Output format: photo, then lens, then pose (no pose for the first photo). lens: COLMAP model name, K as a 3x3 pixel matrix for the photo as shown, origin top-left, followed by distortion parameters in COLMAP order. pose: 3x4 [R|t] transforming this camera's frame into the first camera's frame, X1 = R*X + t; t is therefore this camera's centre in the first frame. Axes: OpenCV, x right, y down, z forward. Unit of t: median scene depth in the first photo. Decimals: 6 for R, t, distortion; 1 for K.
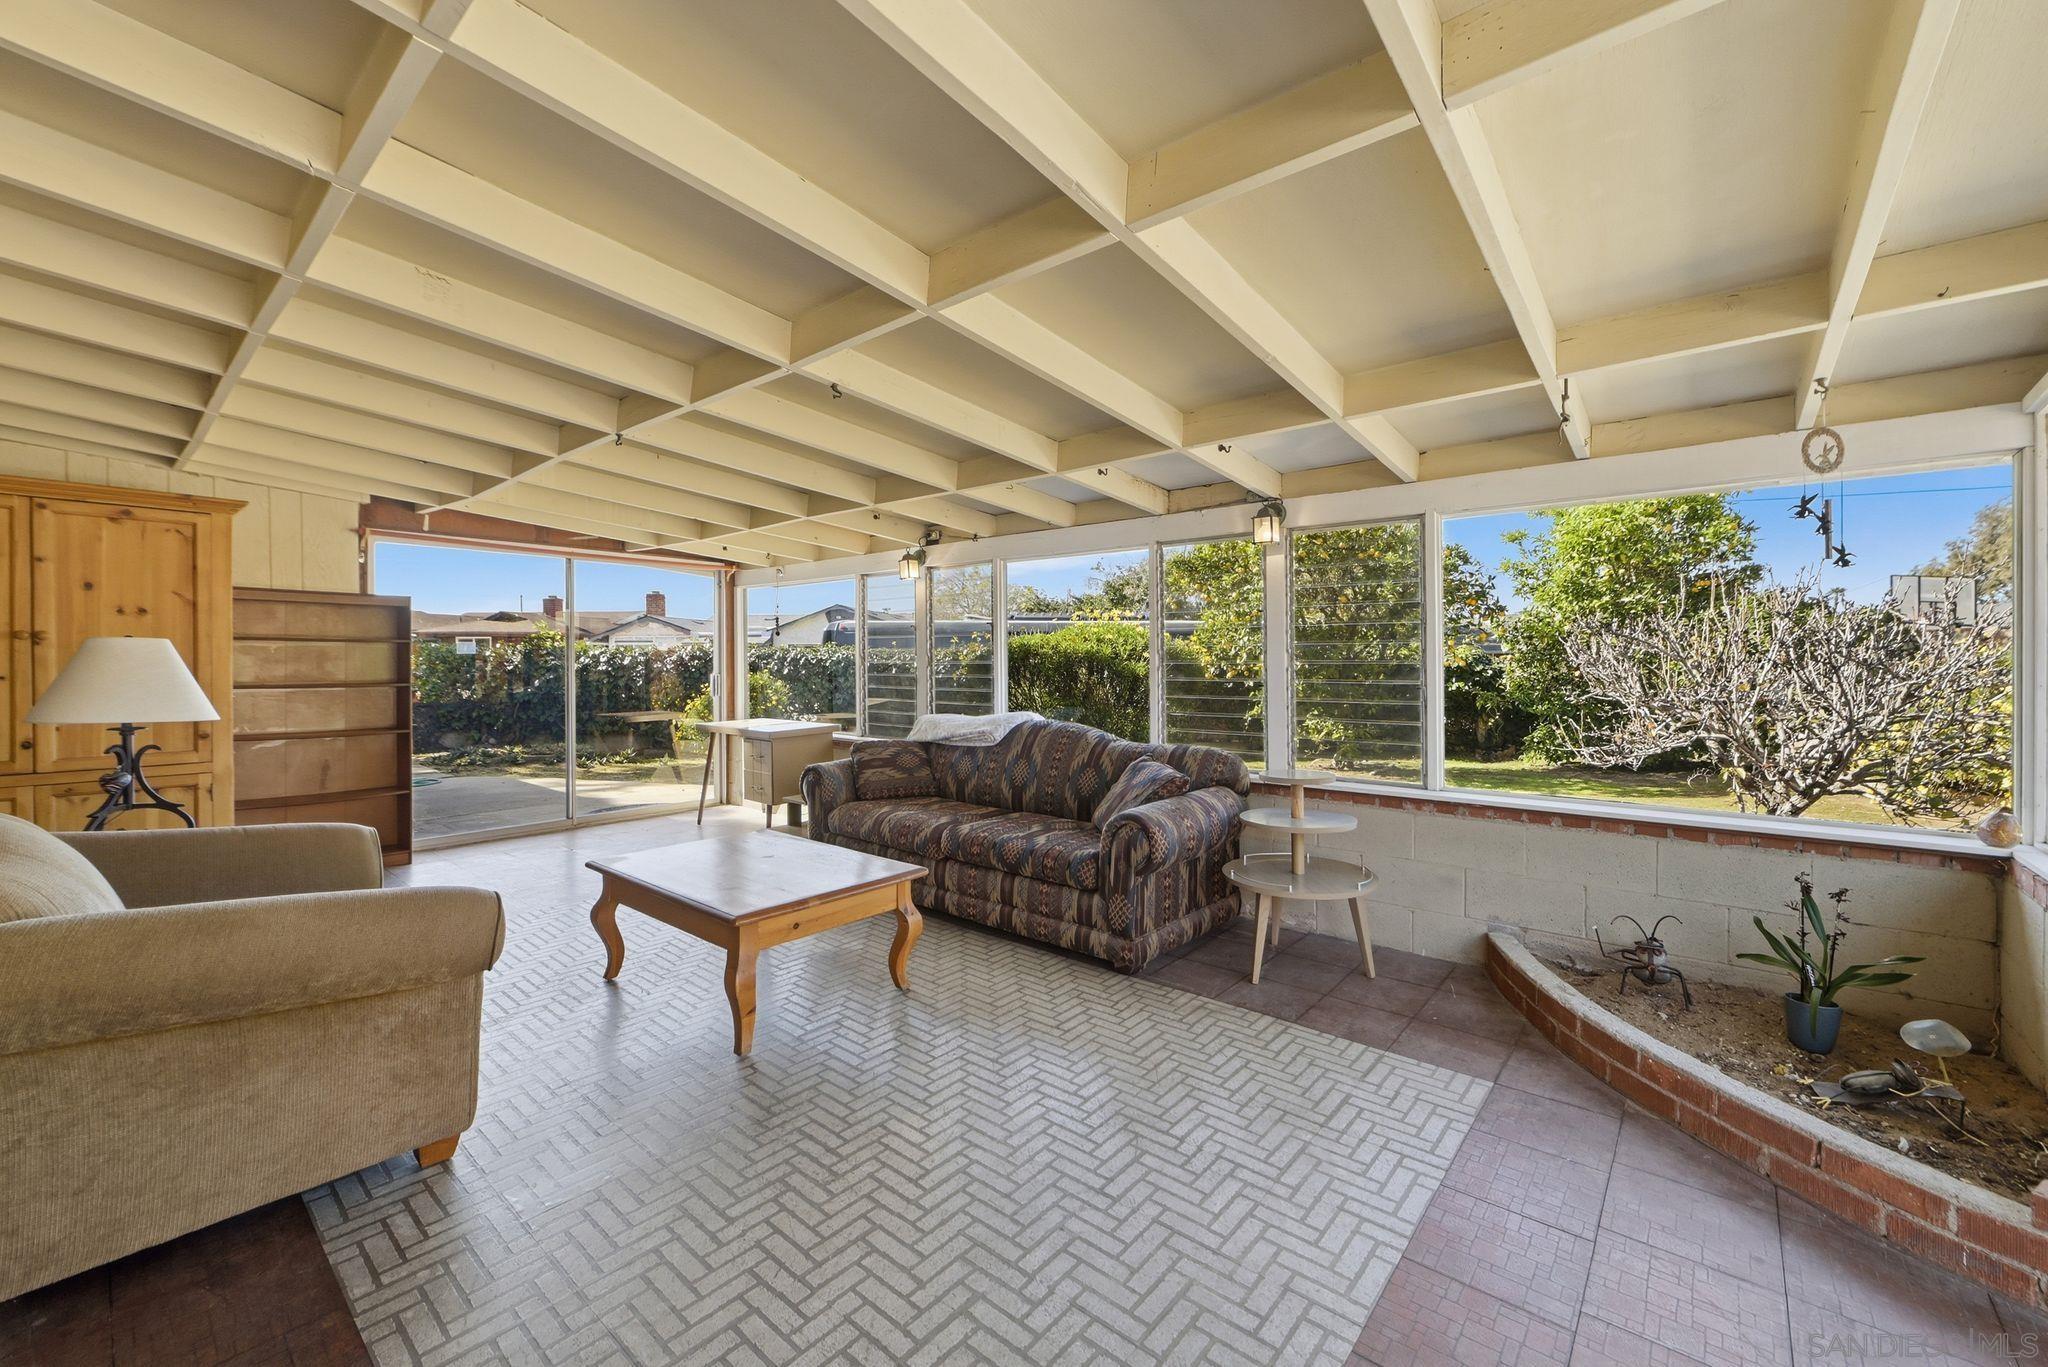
lens RADIAL K [[817.8, 0, 1024.0], [0, 817.8, 683.5], [0, 0, 1]] dist [-0.005474, -0.000260]
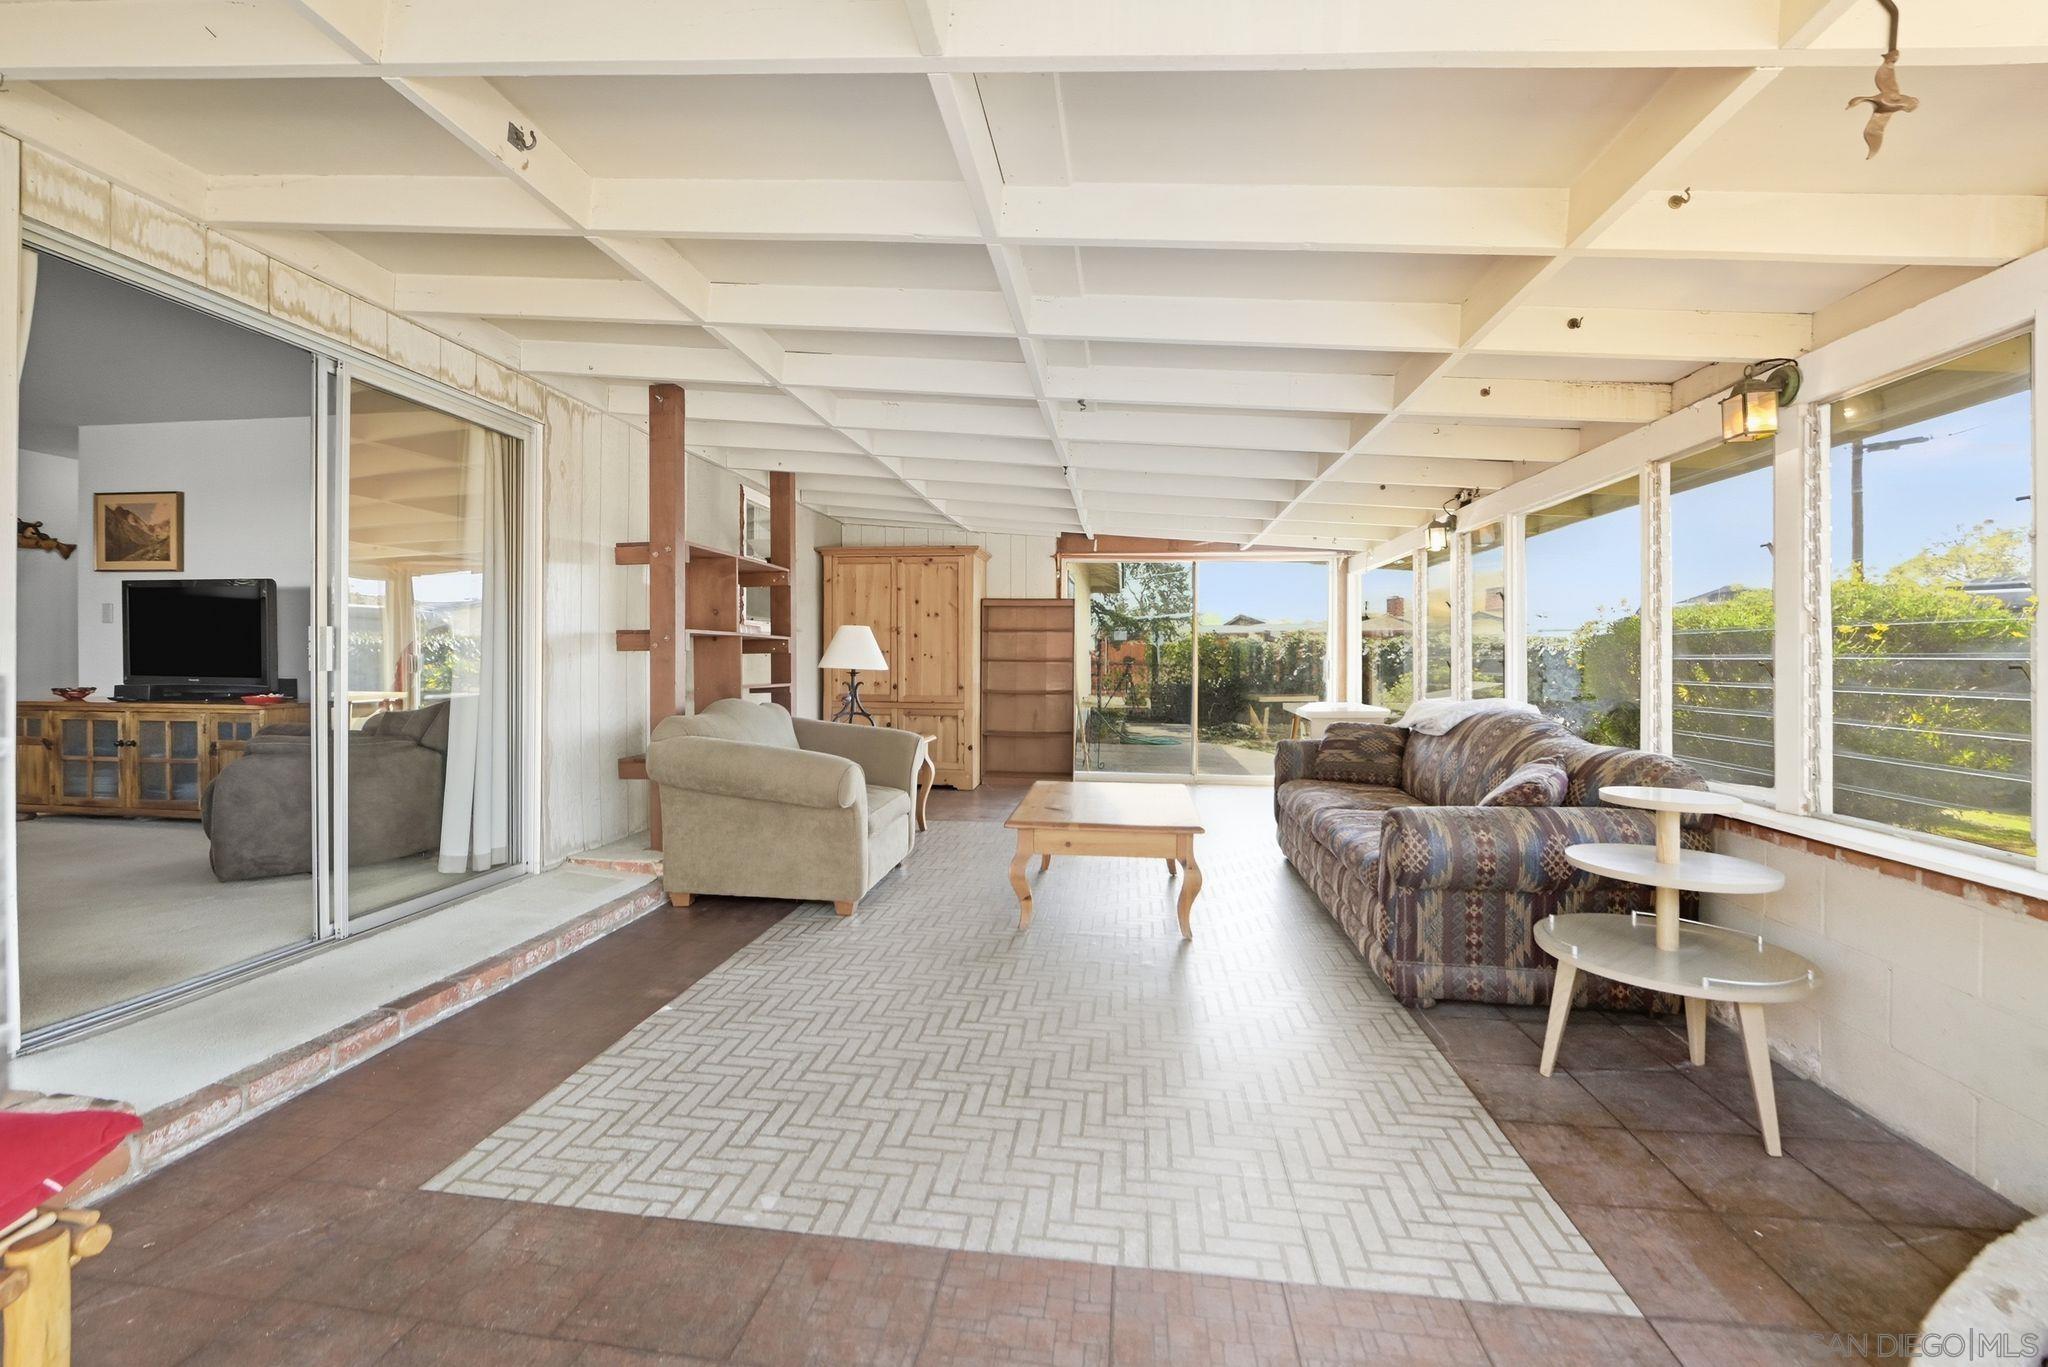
lens RADIAL K [[824.4, 0, 1023.1], [0, 824.4, 672.9], [0, 0, 1]] dist [-0.000091, 0.000142]
pose [[0.541652, 0.020689, -0.840348, 0.613800], [-0.030850, 0.999513, 0.004723, 0.027509], [0.840036, 0.023366, 0.542026, 0.216557]]
